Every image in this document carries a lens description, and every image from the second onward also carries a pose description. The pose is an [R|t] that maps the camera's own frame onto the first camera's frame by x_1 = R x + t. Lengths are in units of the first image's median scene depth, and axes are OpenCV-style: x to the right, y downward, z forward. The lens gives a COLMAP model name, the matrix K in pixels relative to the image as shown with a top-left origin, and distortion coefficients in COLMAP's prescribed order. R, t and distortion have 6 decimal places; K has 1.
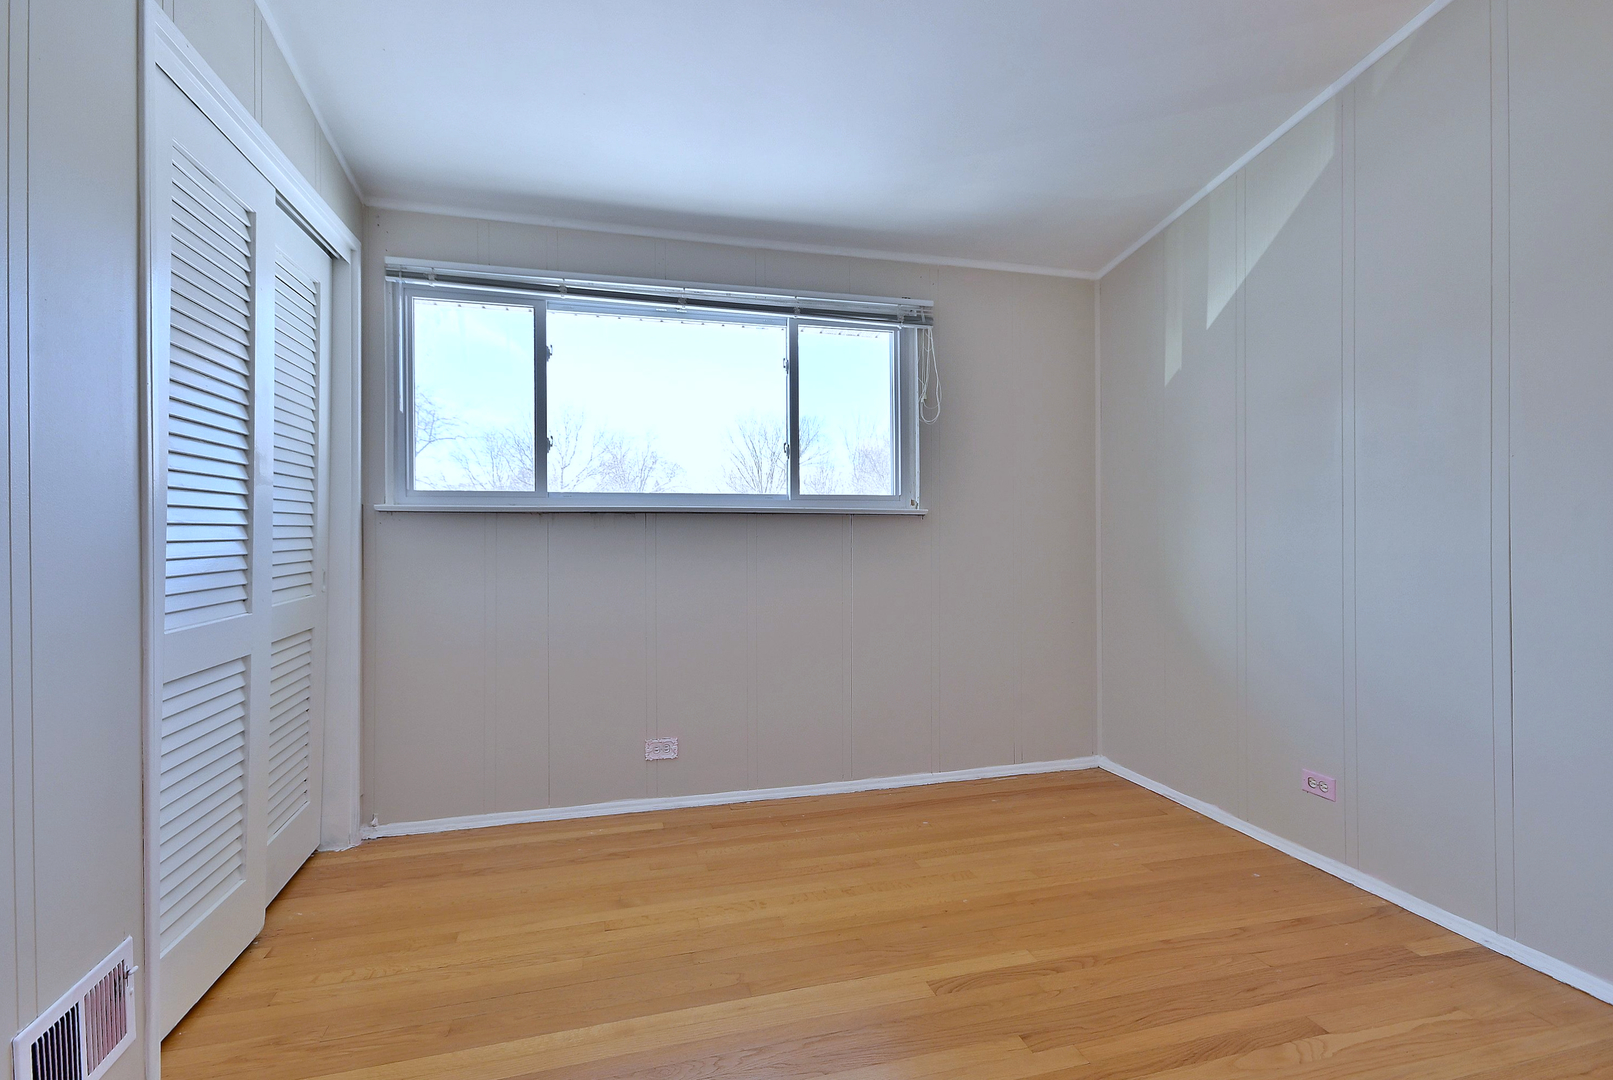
lens RADIAL K [[742.1, 0, 807.2], [0, 742.1, 533.6], [0, 0, 1]] dist [0.014615, -0.000520]
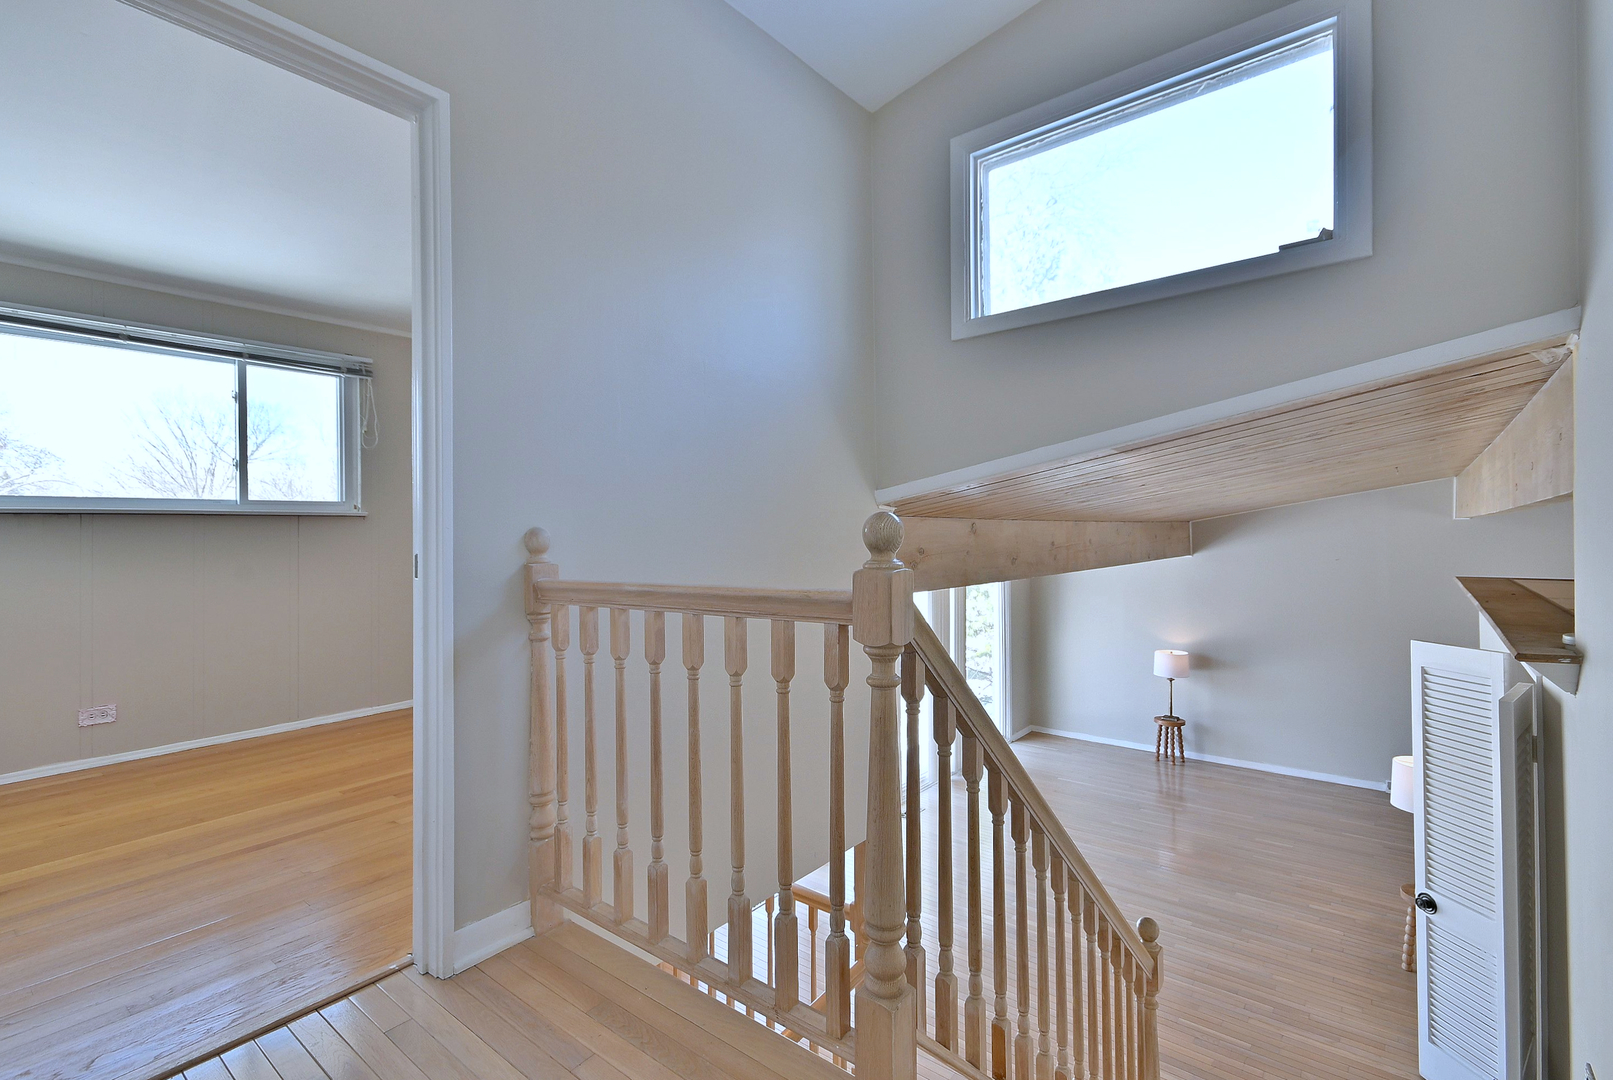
lens RADIAL K [[742.1, 0, 804.6], [0, 742.1, 514.9], [0, 0, 1]] dist [0.014615, -0.000520]
pose [[0.812294, 0.001667, 0.583246, 0.016003], [0.016250, 0.999543, -0.025489, 0.019691], [-0.583022, 0.030183, 0.811895, -0.566551]]
